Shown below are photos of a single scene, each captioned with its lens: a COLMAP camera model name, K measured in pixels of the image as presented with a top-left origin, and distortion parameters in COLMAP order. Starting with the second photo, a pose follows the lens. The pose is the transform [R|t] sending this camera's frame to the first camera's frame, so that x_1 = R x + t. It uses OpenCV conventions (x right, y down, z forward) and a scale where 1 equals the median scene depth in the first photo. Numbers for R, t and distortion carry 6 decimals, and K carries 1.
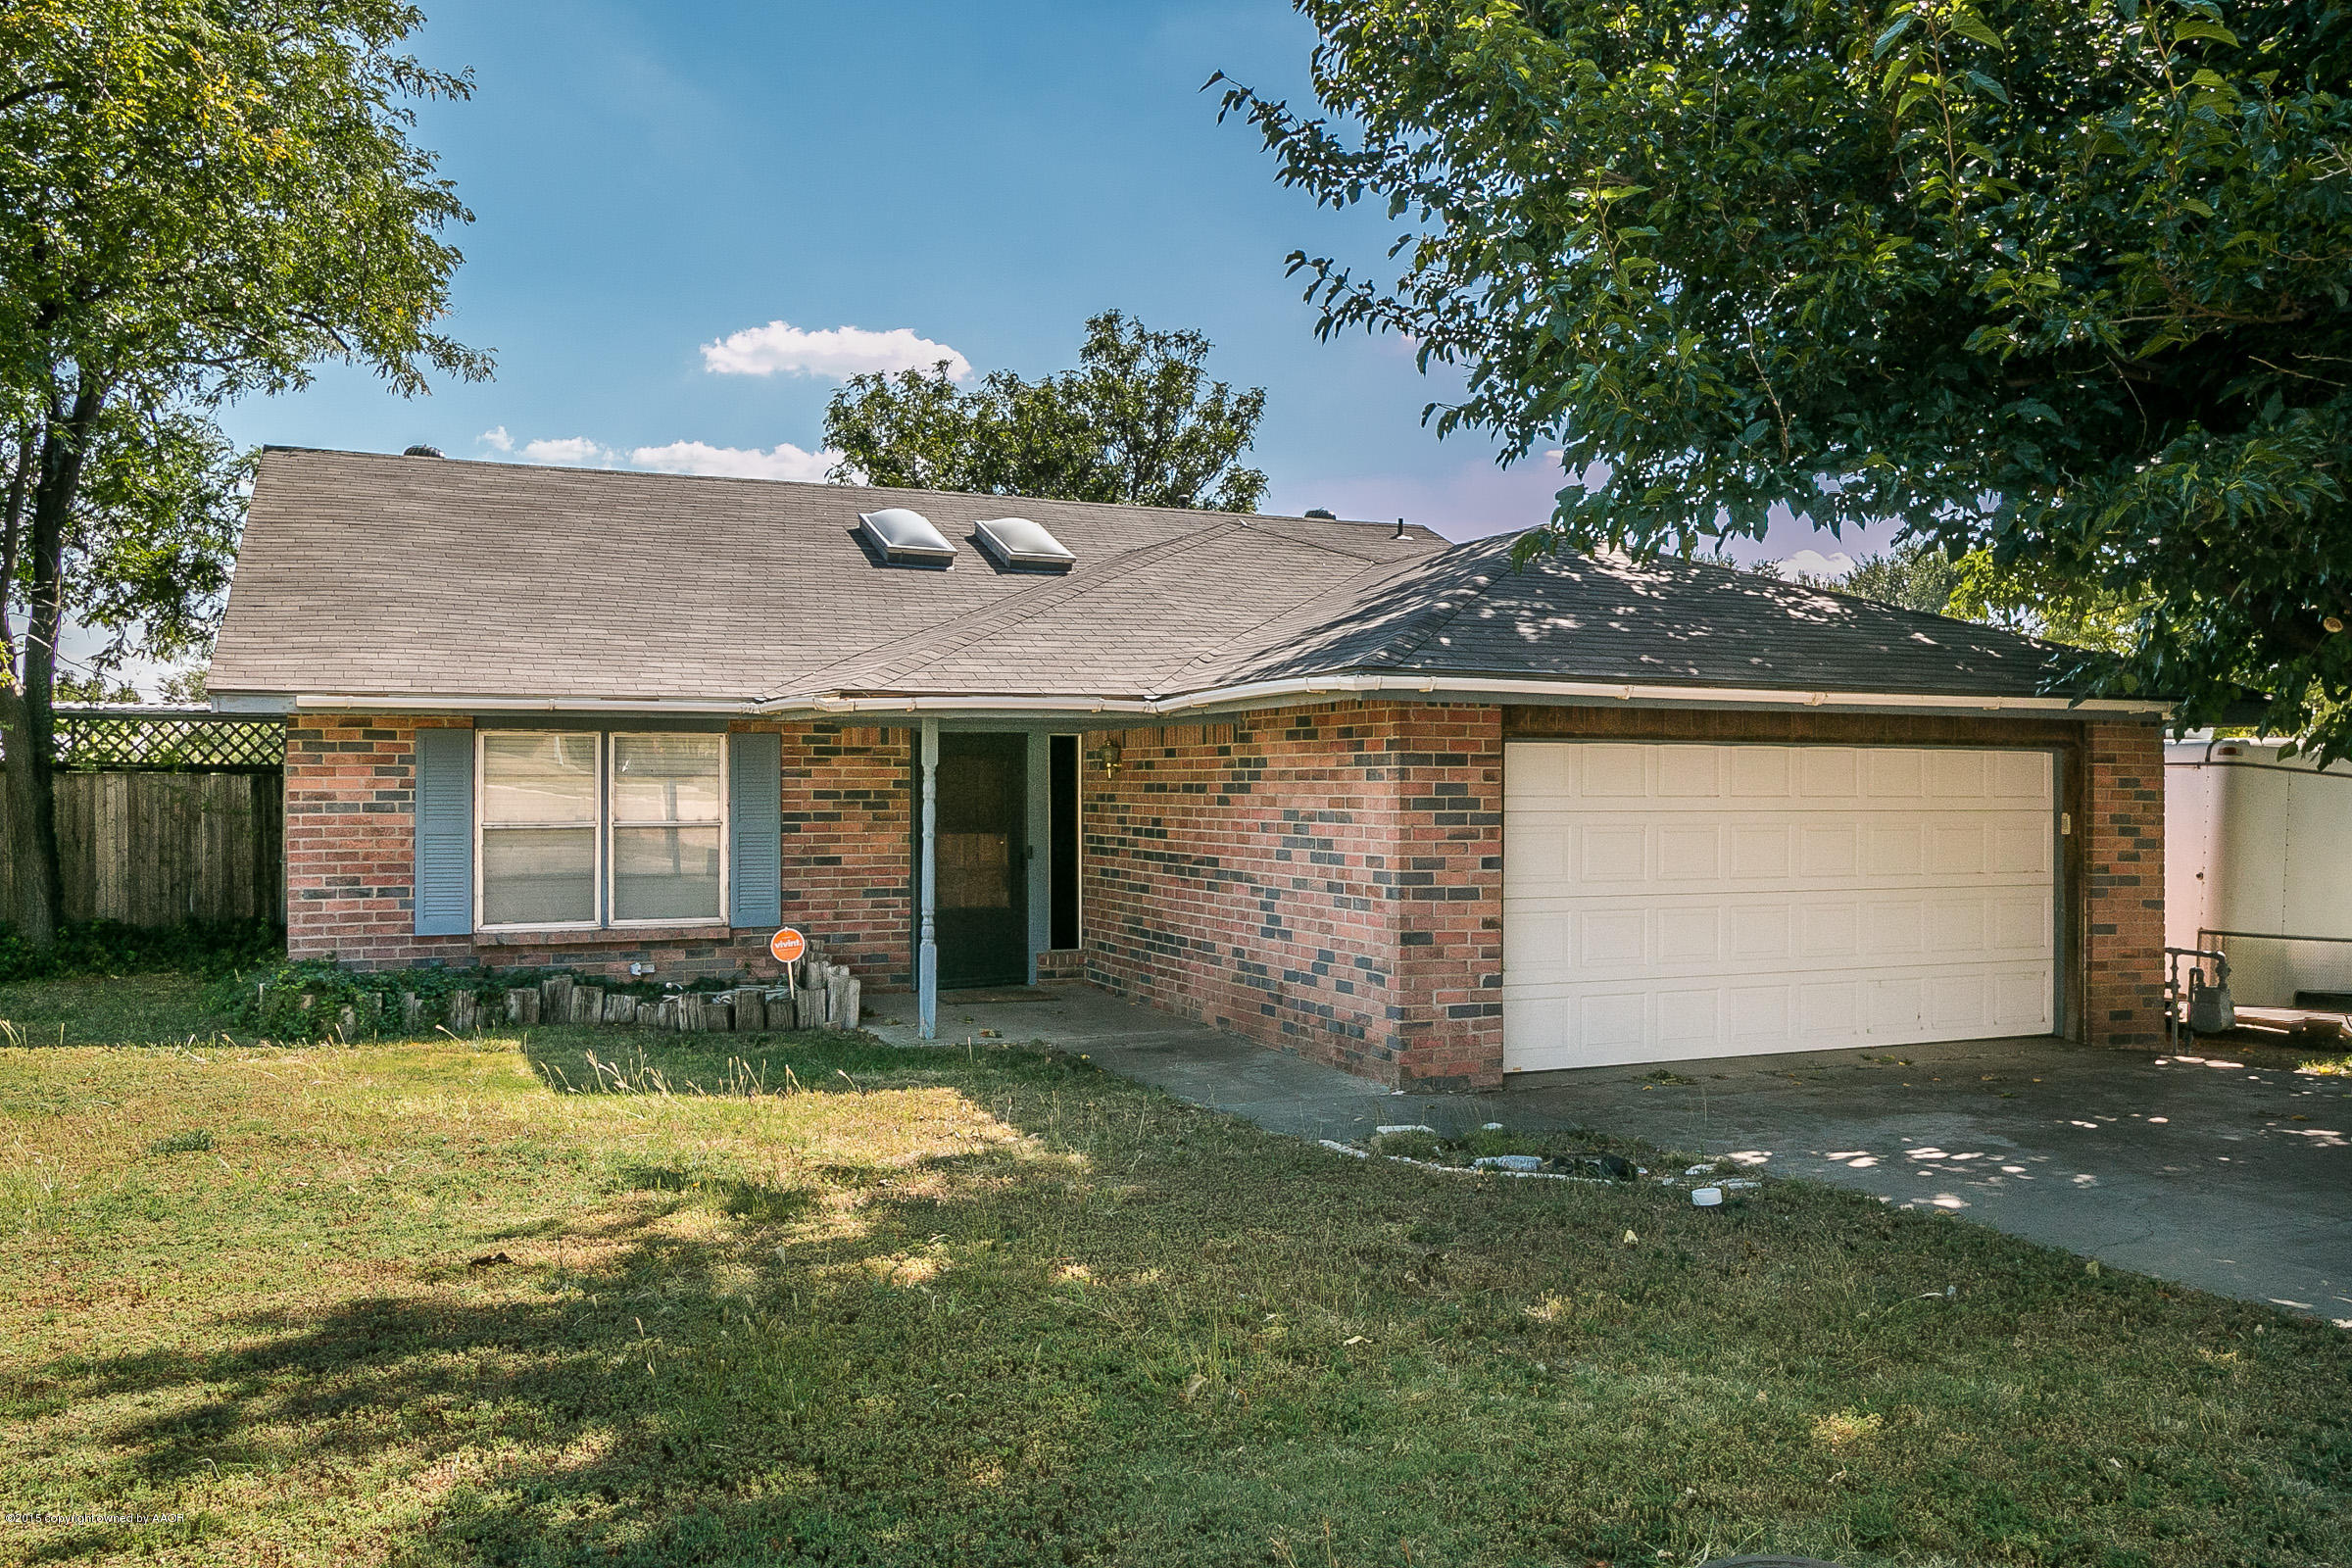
lens RADIAL K [[2275.0, 0, 1176.9], [0, 2275.0, 786.4], [0, 0, 1]] dist [-0.002542, 0.000000]
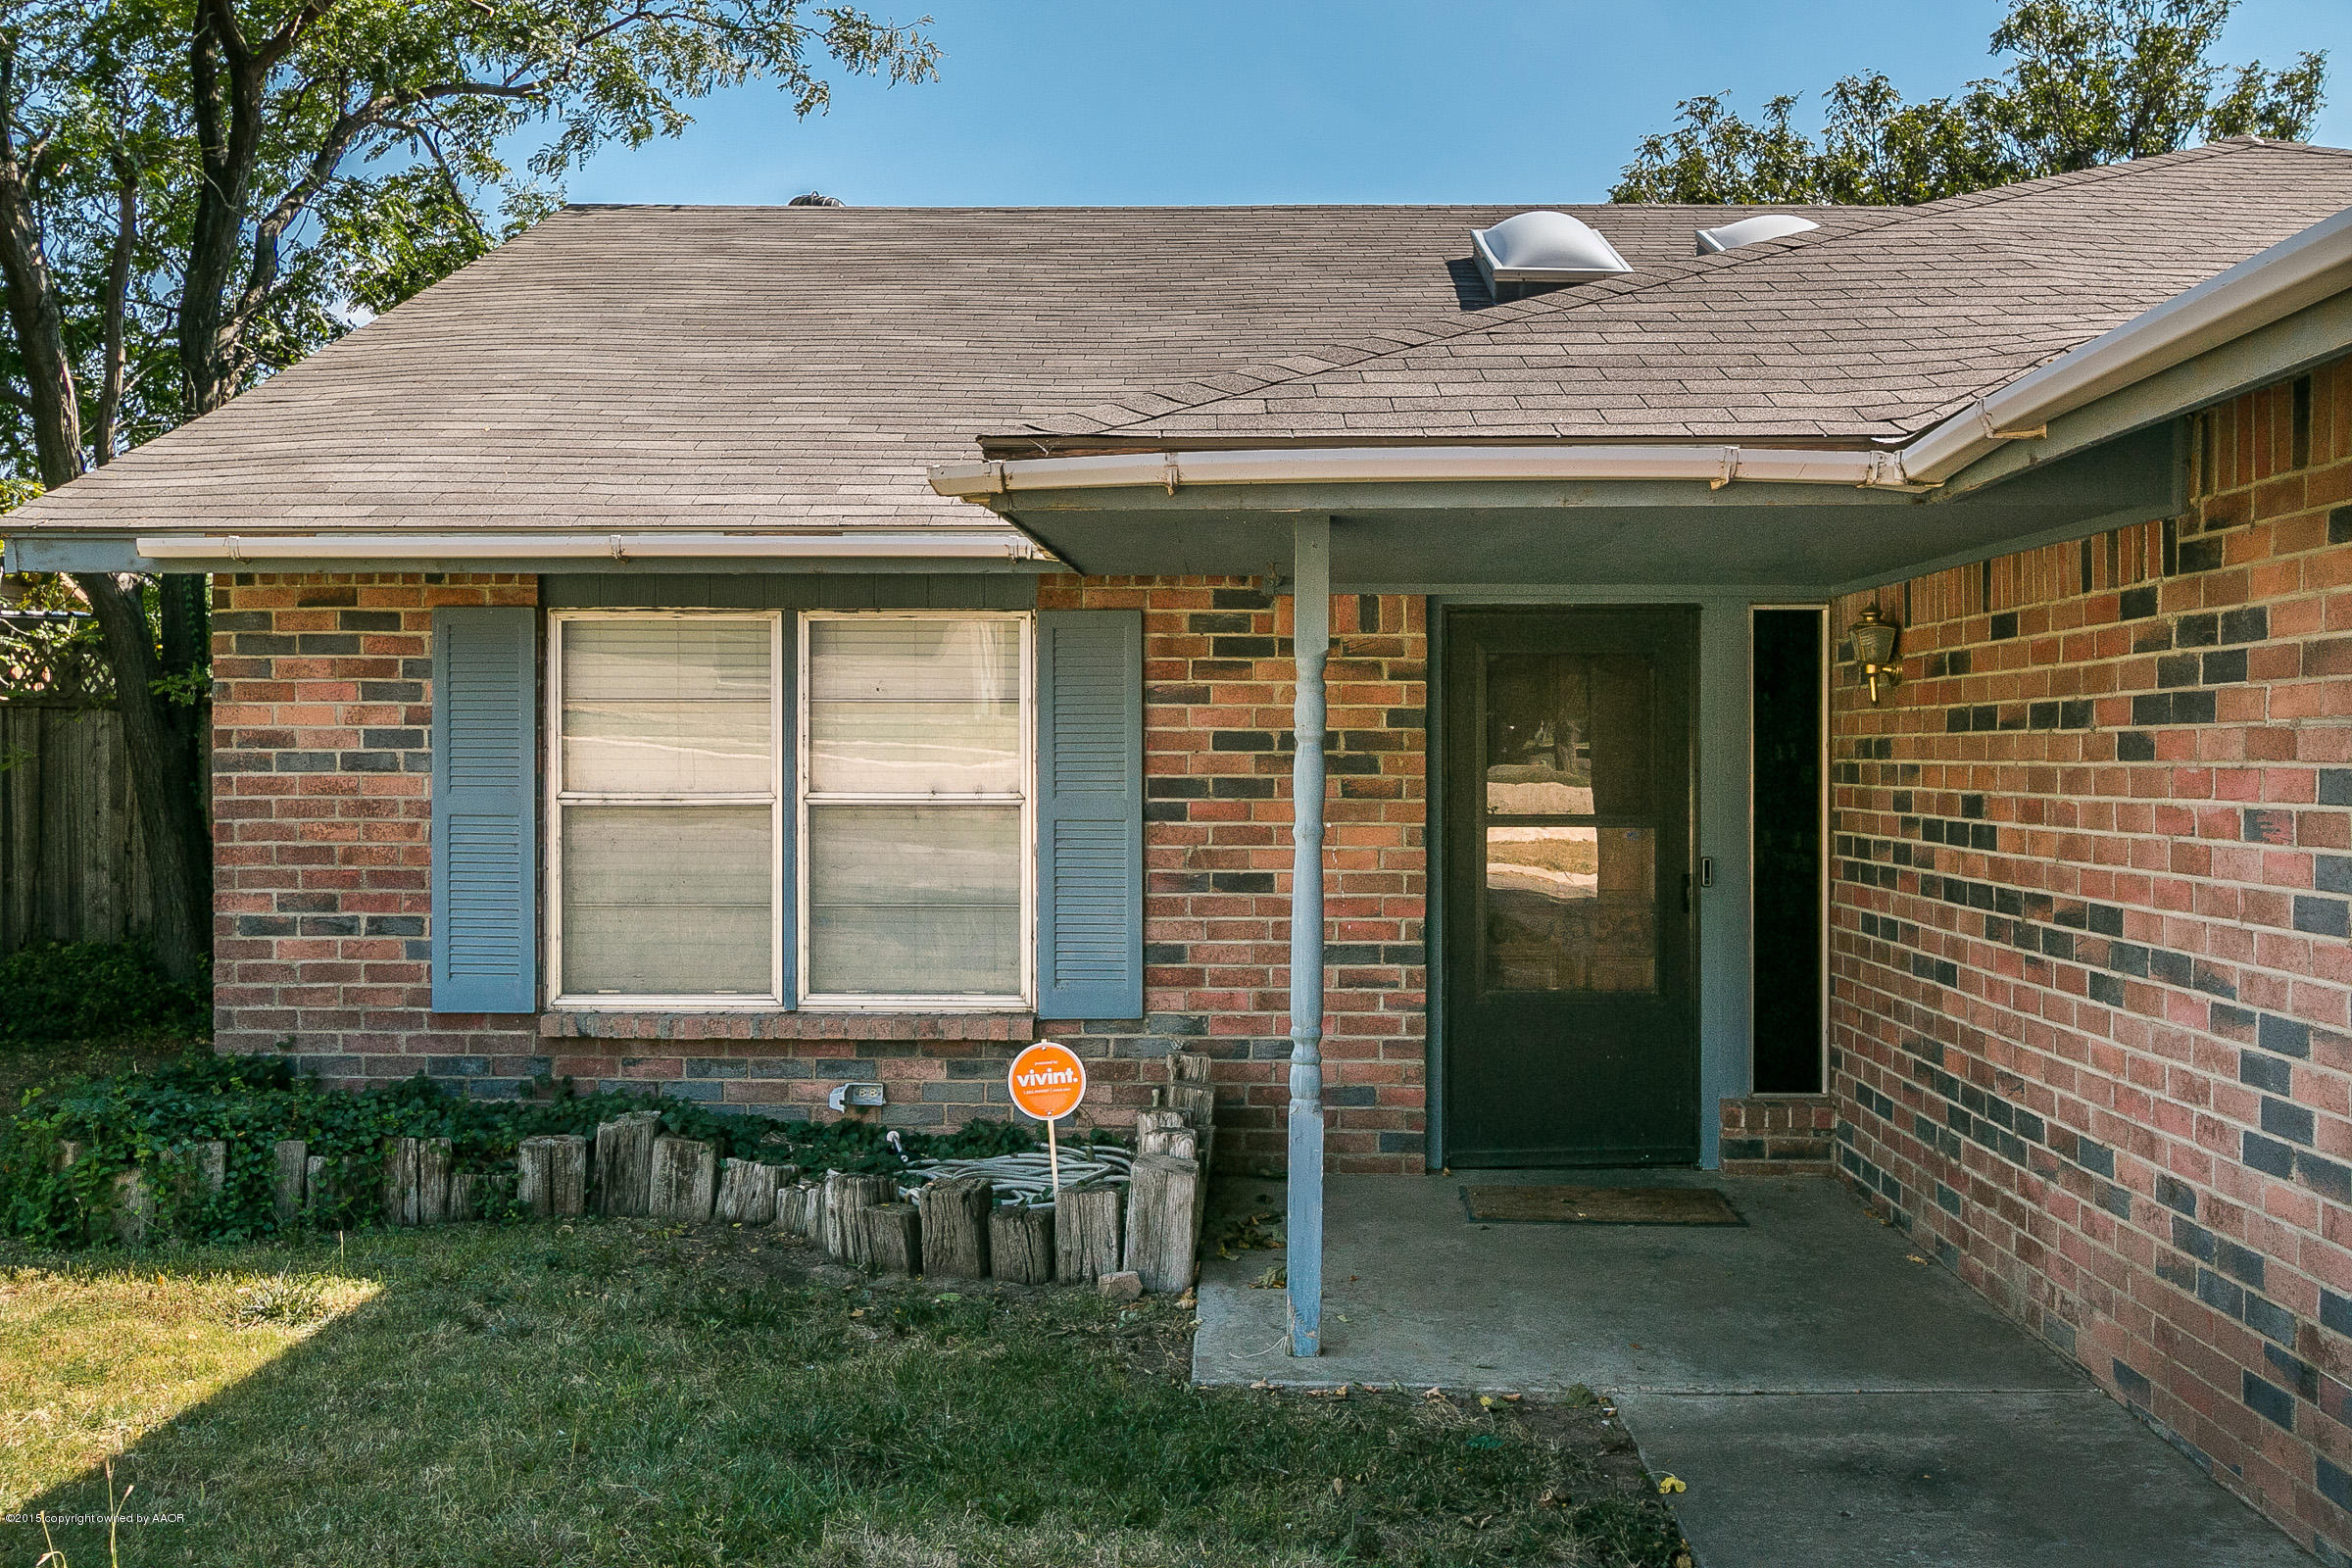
lens RADIAL K [[2275.0, 0, 1178.2], [0, 2275.0, 764.4], [0, 0, 1]] dist [-0.002542, 0.000000]
pose [[0.904564, 0.003013, -0.426326, 0.034809], [-0.004305, 0.999989, -0.002068, 0.010025], [0.426315, 0.003706, 0.904567, 0.598733]]
